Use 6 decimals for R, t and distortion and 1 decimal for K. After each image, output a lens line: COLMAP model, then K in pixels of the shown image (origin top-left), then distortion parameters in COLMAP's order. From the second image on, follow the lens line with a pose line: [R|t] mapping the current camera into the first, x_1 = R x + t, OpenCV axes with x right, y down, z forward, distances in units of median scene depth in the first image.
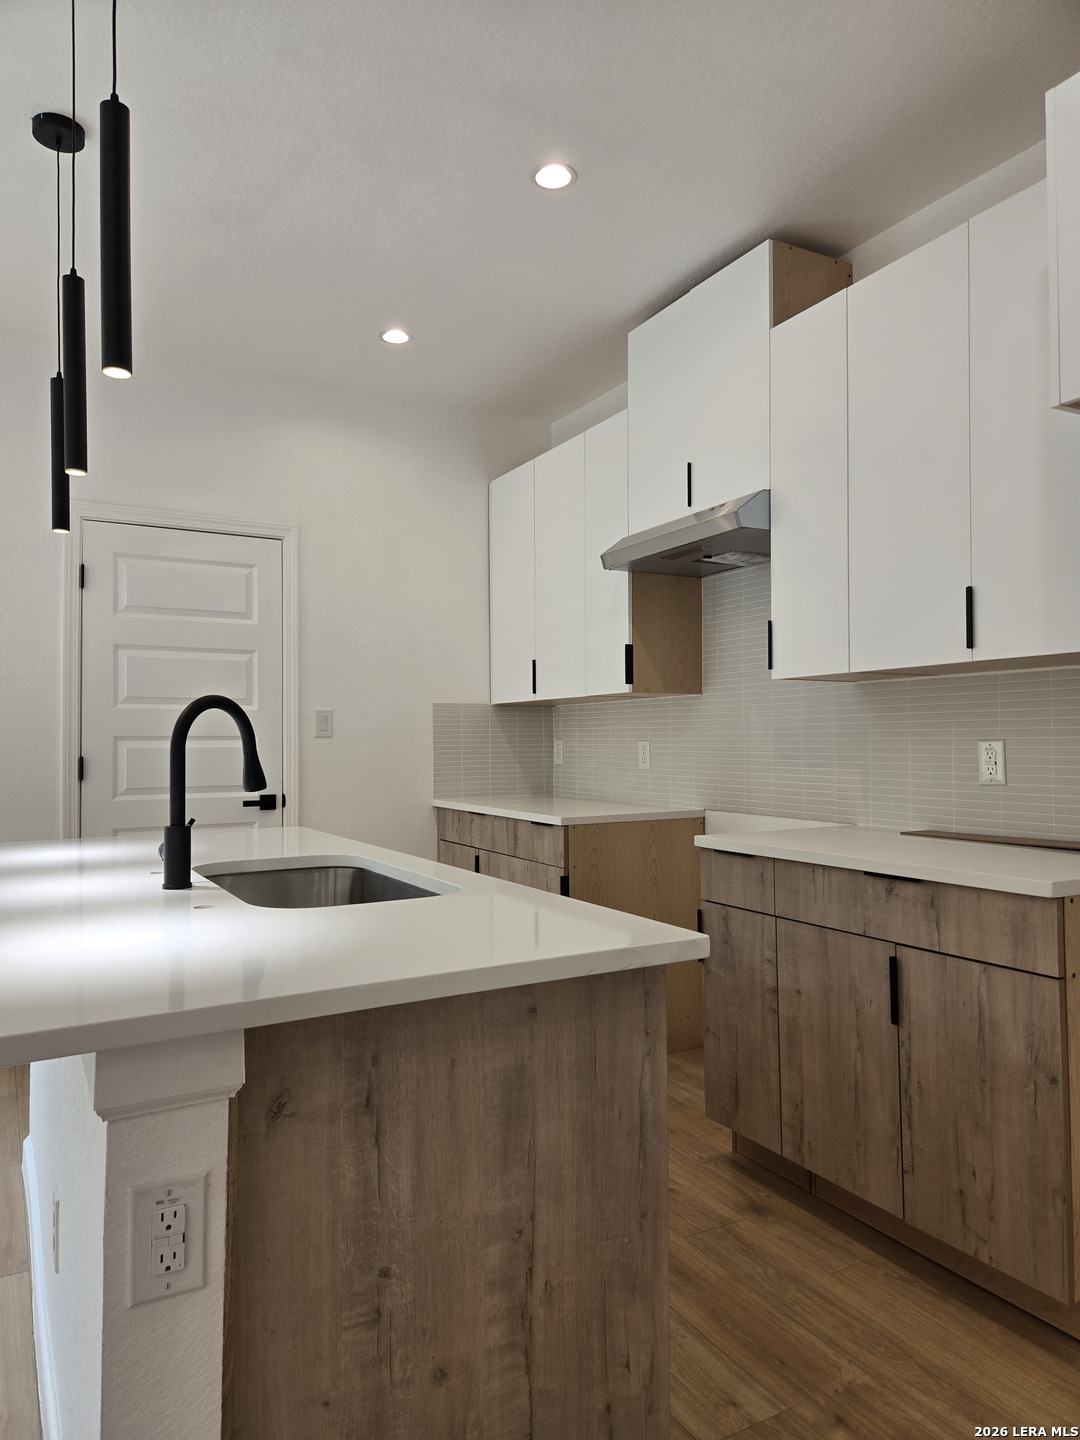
lens RADIAL K [[964.0, 0, 540.0], [0, 964.0, 720.0], [0, 0, 1]] dist [0.080729, -0.068683]
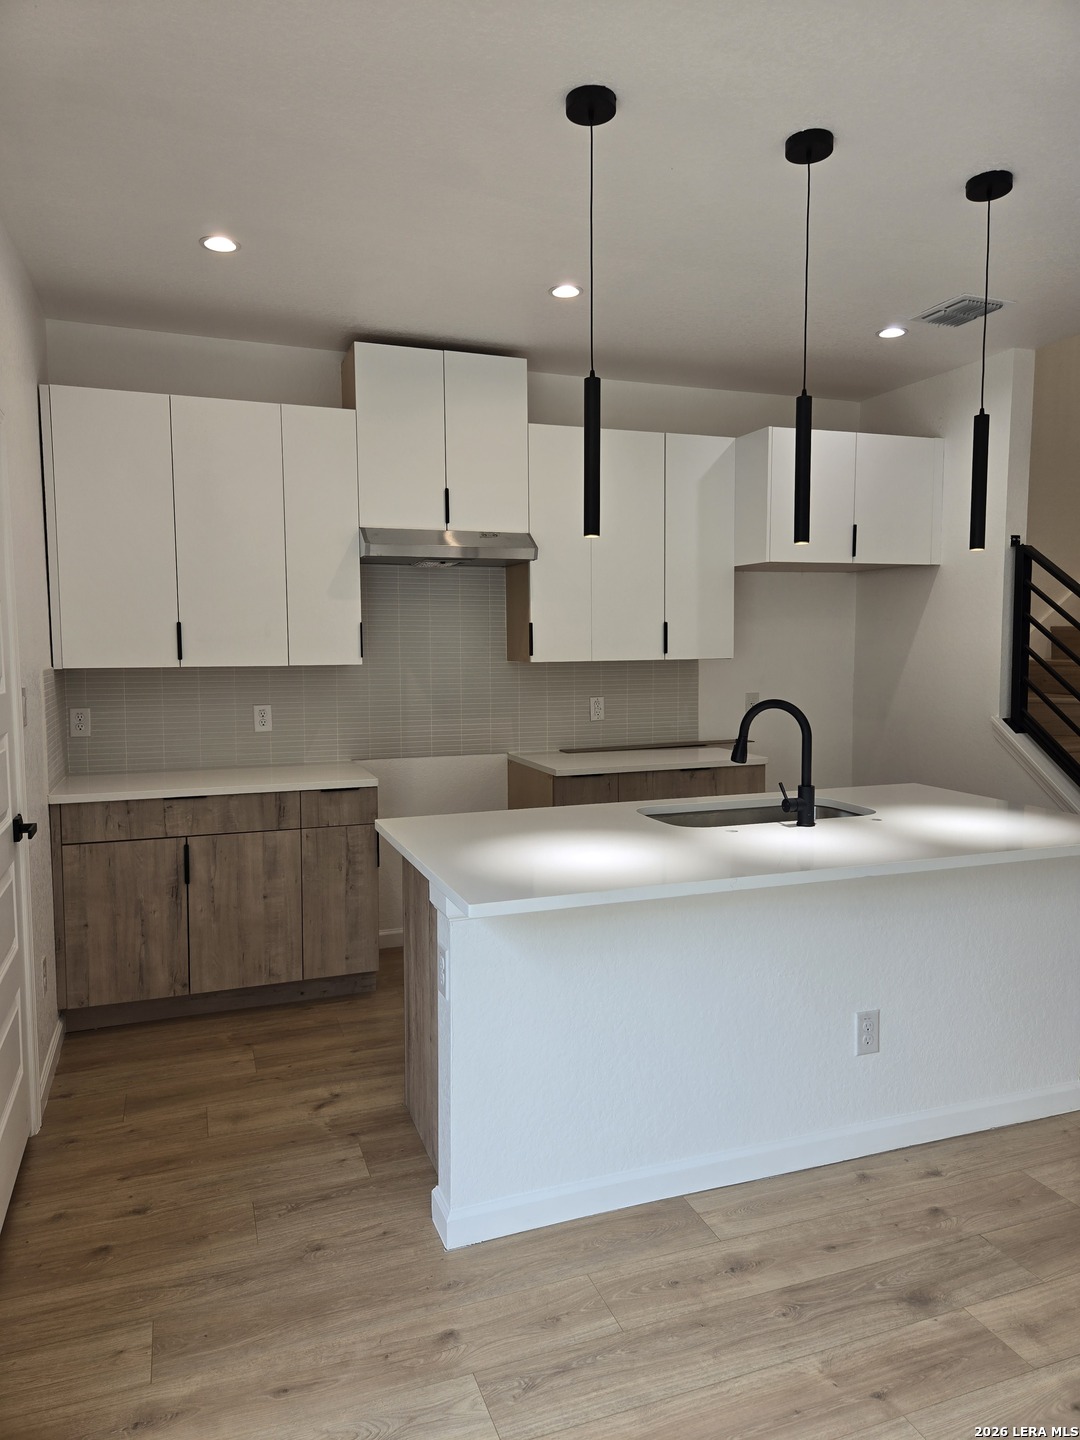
lens RADIAL K [[964.0, 0, 540.0], [0, 964.0, 720.0], [0, 0, 1]] dist [0.080729, -0.068683]
pose [[0.143938, -0.077291, 0.986564, -1.226308], [-0.018252, 0.996568, 0.080738, -0.072586], [-0.989418, -0.029628, 0.142034, 0.757886]]
